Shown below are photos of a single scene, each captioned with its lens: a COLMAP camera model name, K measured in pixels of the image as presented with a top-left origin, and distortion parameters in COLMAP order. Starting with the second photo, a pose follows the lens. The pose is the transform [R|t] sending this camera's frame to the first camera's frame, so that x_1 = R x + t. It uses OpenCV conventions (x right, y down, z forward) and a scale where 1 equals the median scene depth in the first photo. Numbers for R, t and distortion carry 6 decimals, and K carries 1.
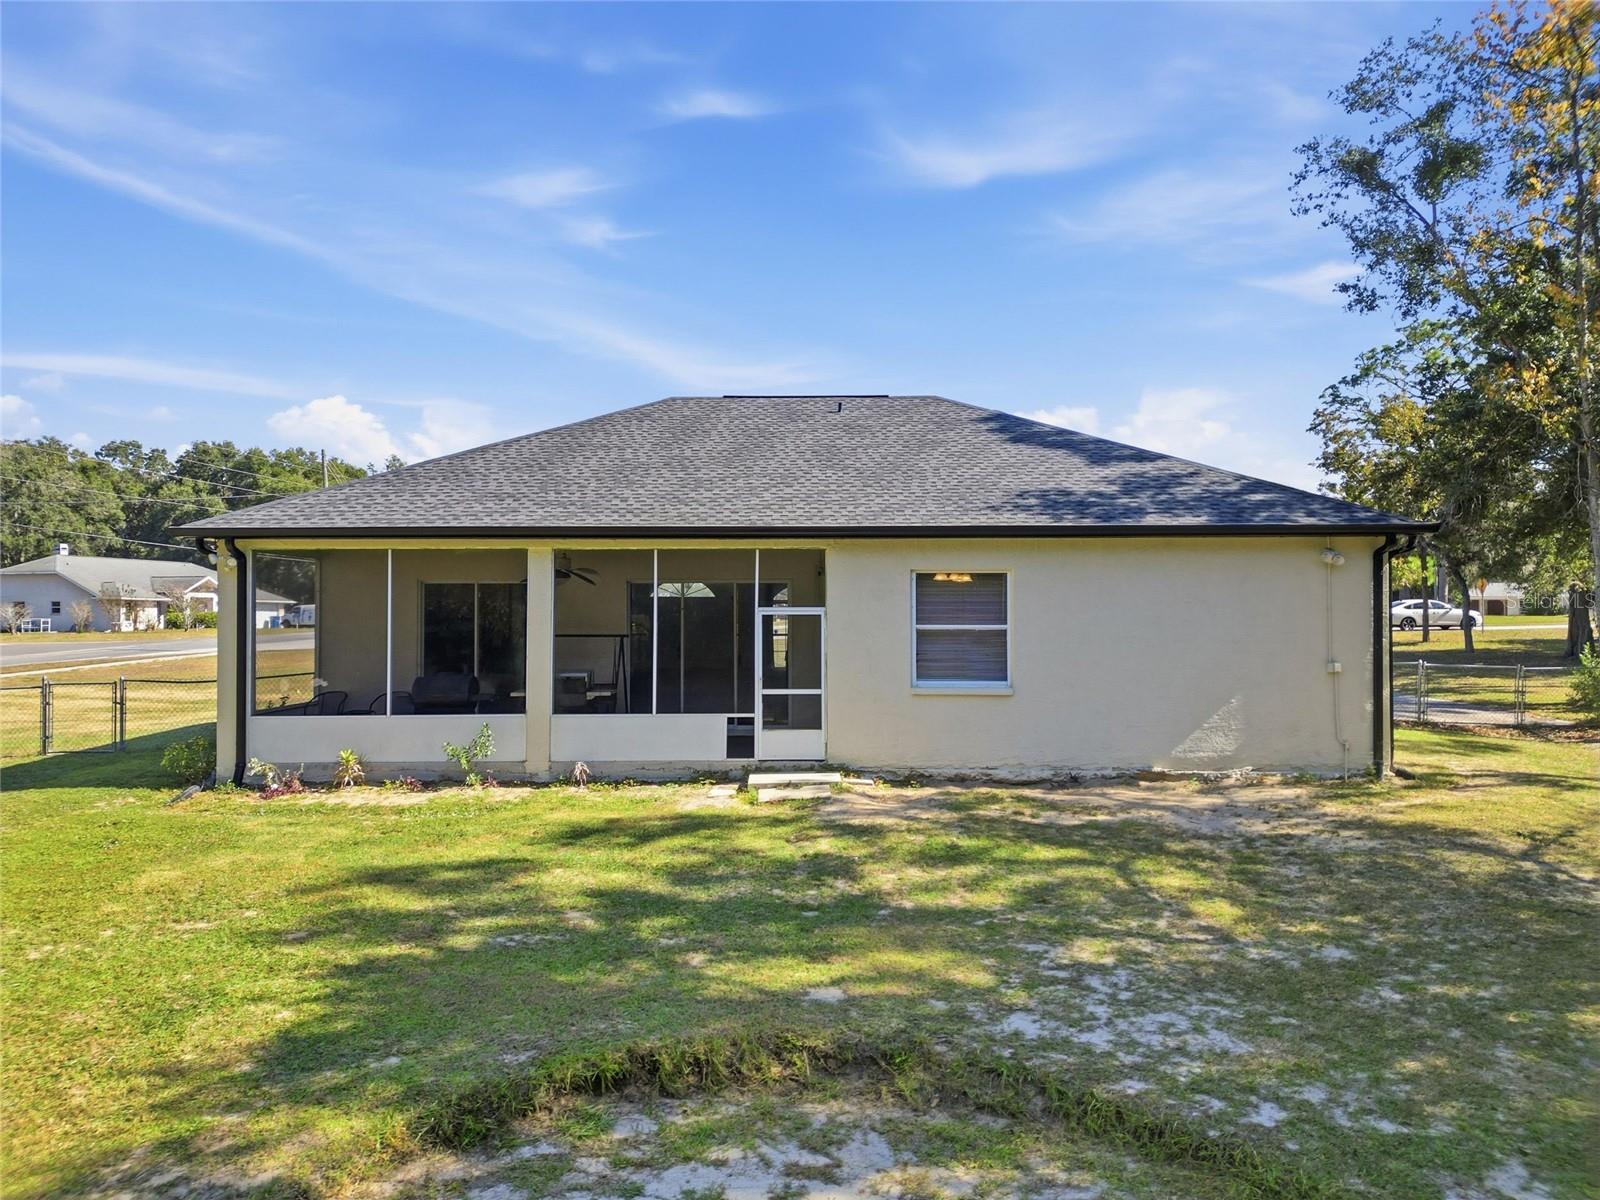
lens RADIAL K [[1117.4, 0, 800.0], [0, 1117.4, 601.2], [0, 0, 1]] dist [0.030165, -0.014856]
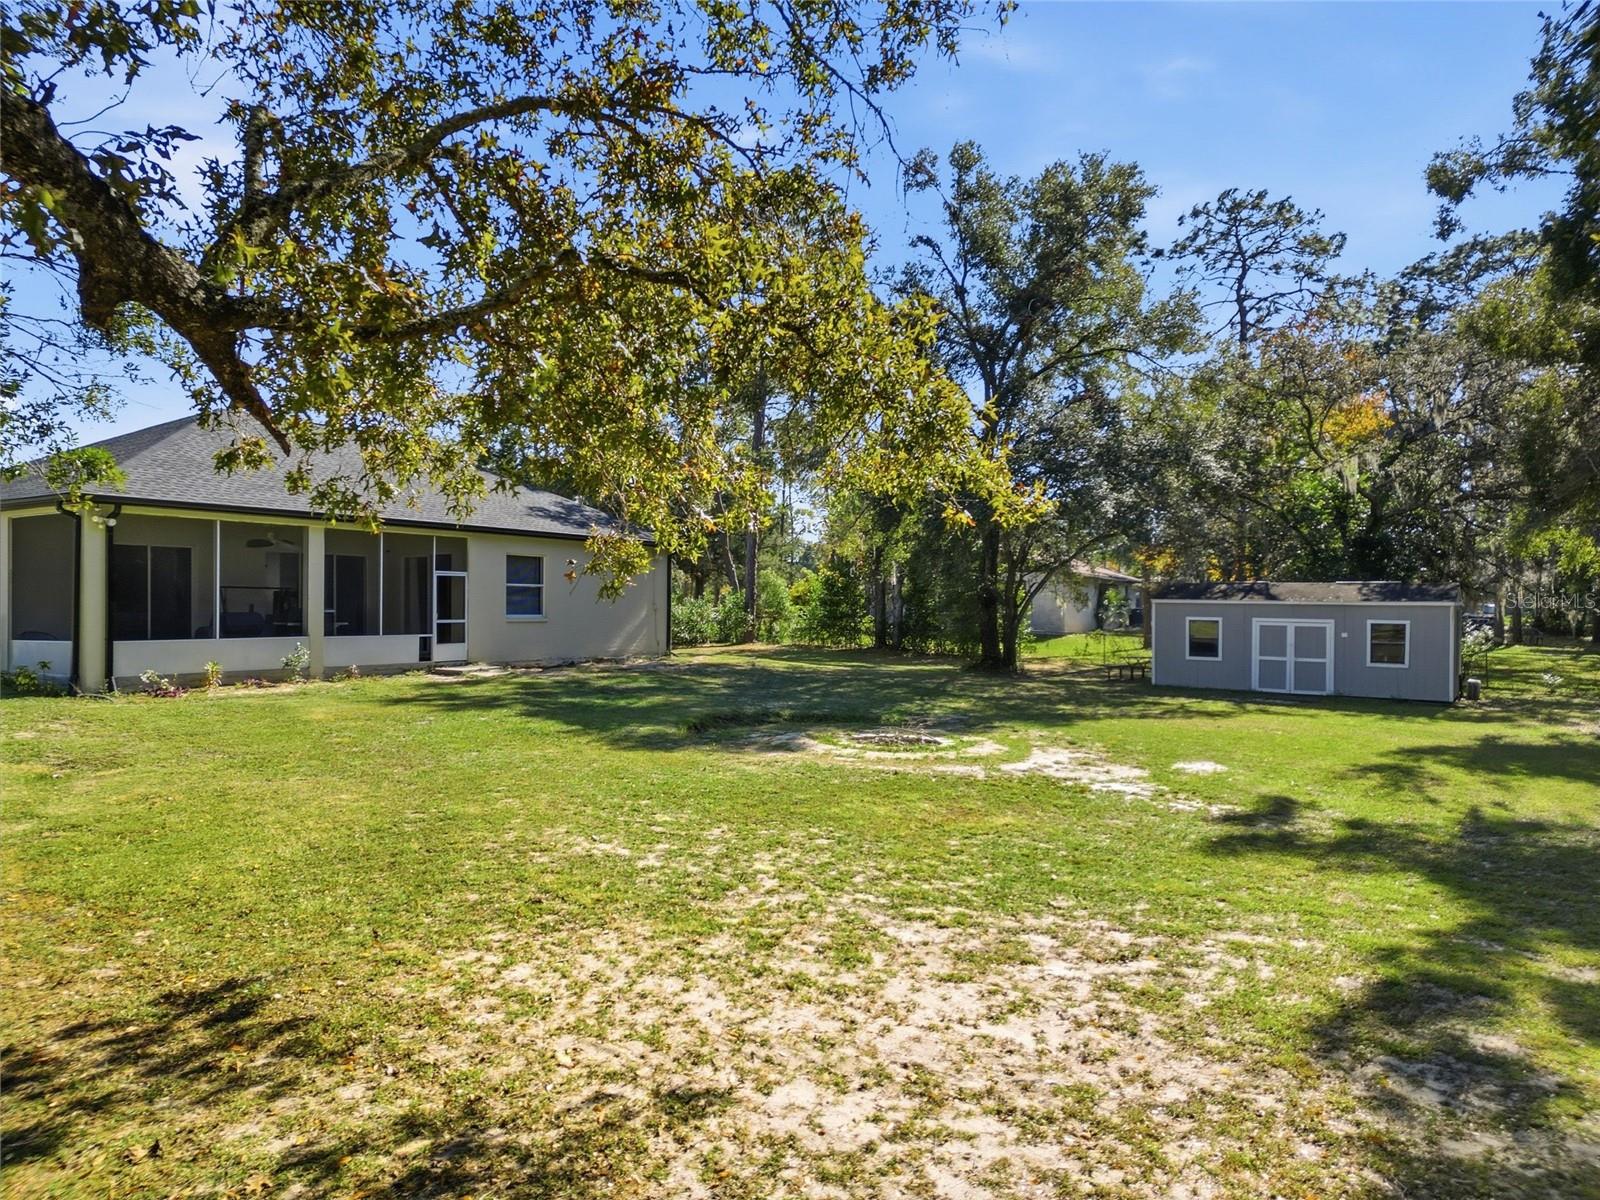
lens RADIAL K [[1117.4, 0, 800.3], [0, 1117.4, 604.0], [0, 0, 1]] dist [0.030165, -0.014856]
pose [[0.566645, 0.008539, 0.823918, -1.110017], [-0.007488, 0.999958, -0.005213, 0.059869], [-0.823928, -0.003215, 0.566685, -0.401789]]
